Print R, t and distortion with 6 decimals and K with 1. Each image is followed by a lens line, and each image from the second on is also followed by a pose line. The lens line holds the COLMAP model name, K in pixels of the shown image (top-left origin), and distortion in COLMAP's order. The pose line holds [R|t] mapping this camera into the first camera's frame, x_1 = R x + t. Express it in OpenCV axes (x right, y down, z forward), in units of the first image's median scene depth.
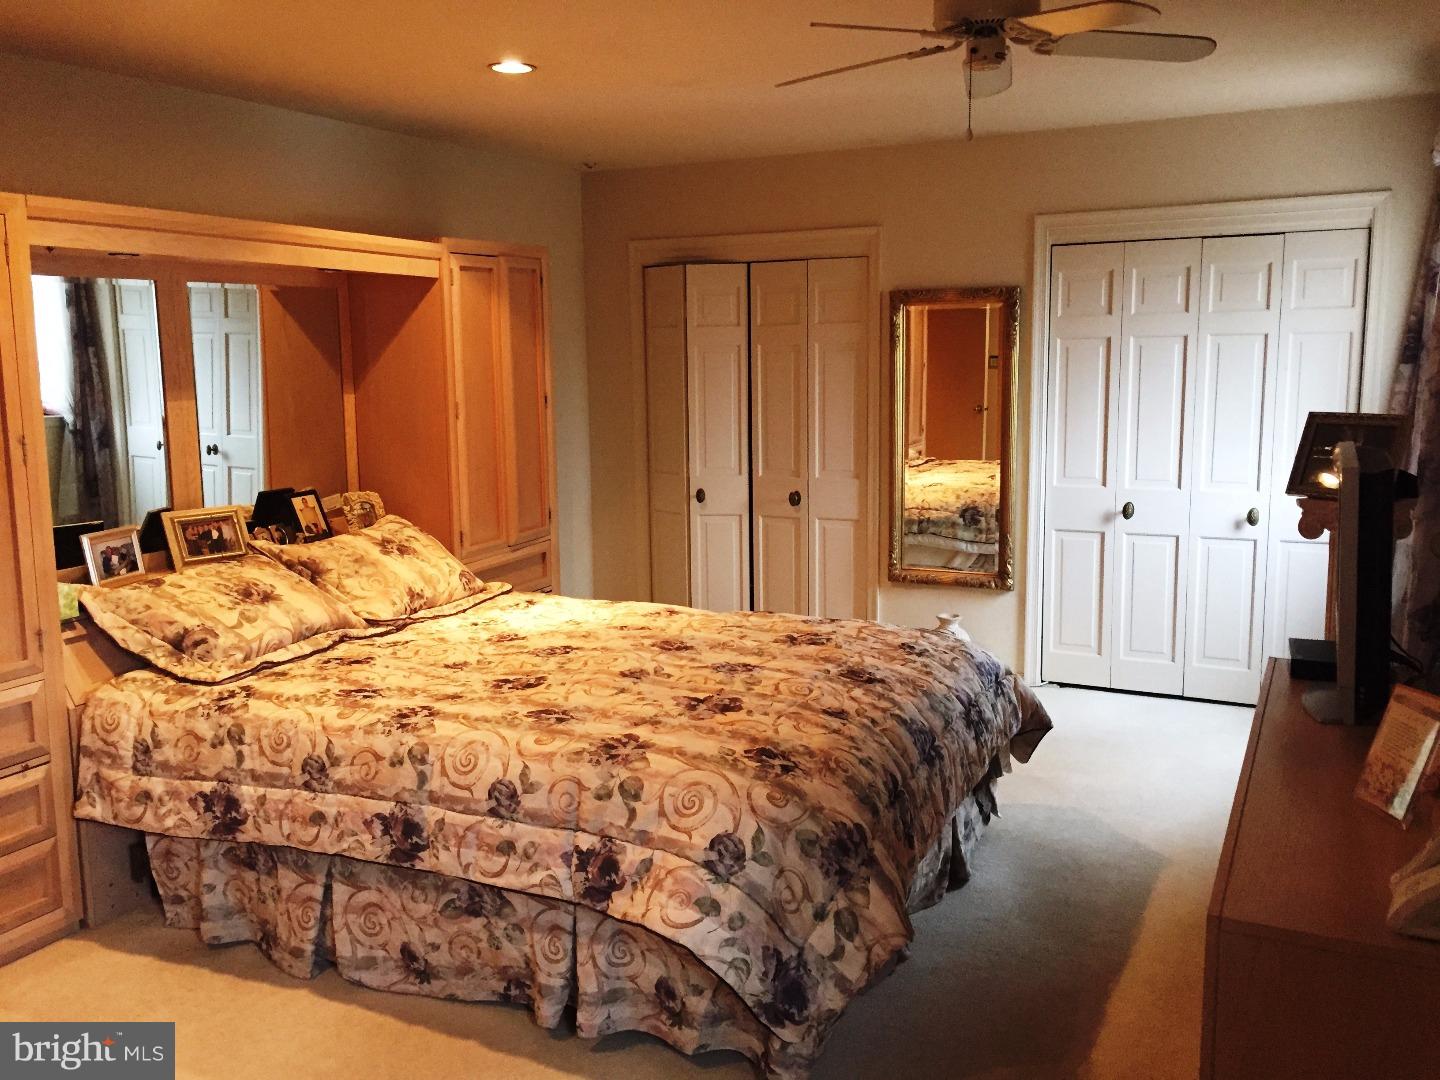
lens RADIAL K [[1258.2, 0, 718.5], [0, 1258.2, 538.7], [0, 0, 1]] dist [-0.004674, -0.001967]
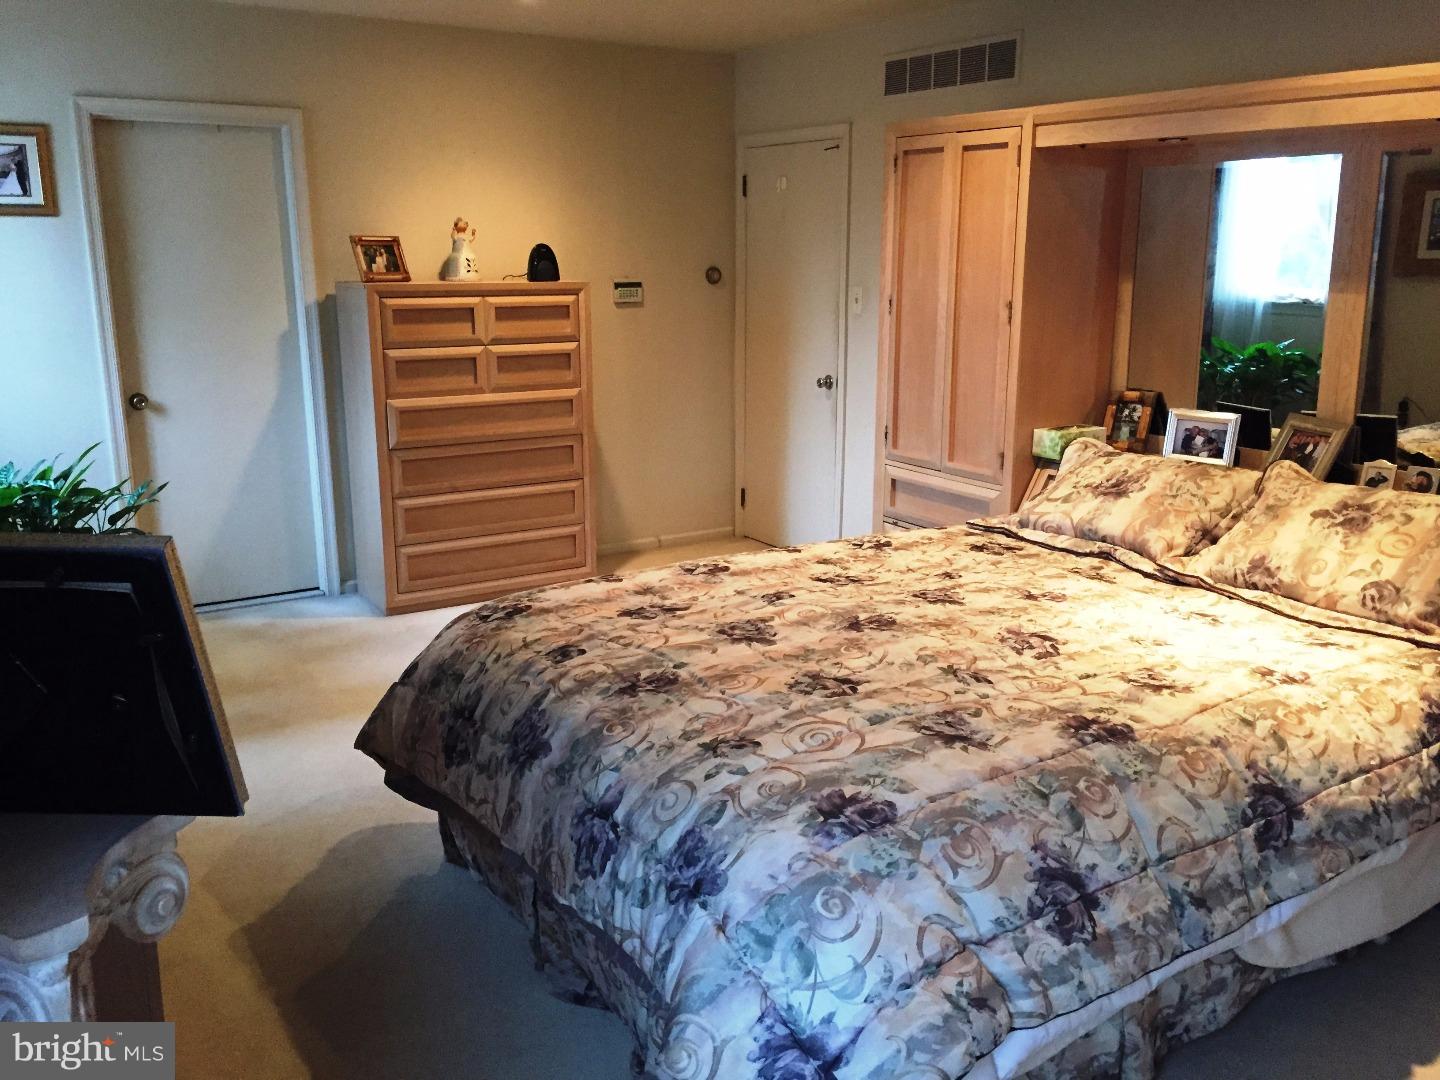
lens RADIAL K [[1258.2, 0, 718.6], [0, 1258.2, 537.5], [0, 0, 1]] dist [-0.004674, -0.001967]
pose [[-0.534923, 0.200467, -0.820774, 0.611277], [-0.124253, 0.942217, 0.311108, -0.185636], [0.835715, 0.268402, -0.479105, 1.222196]]
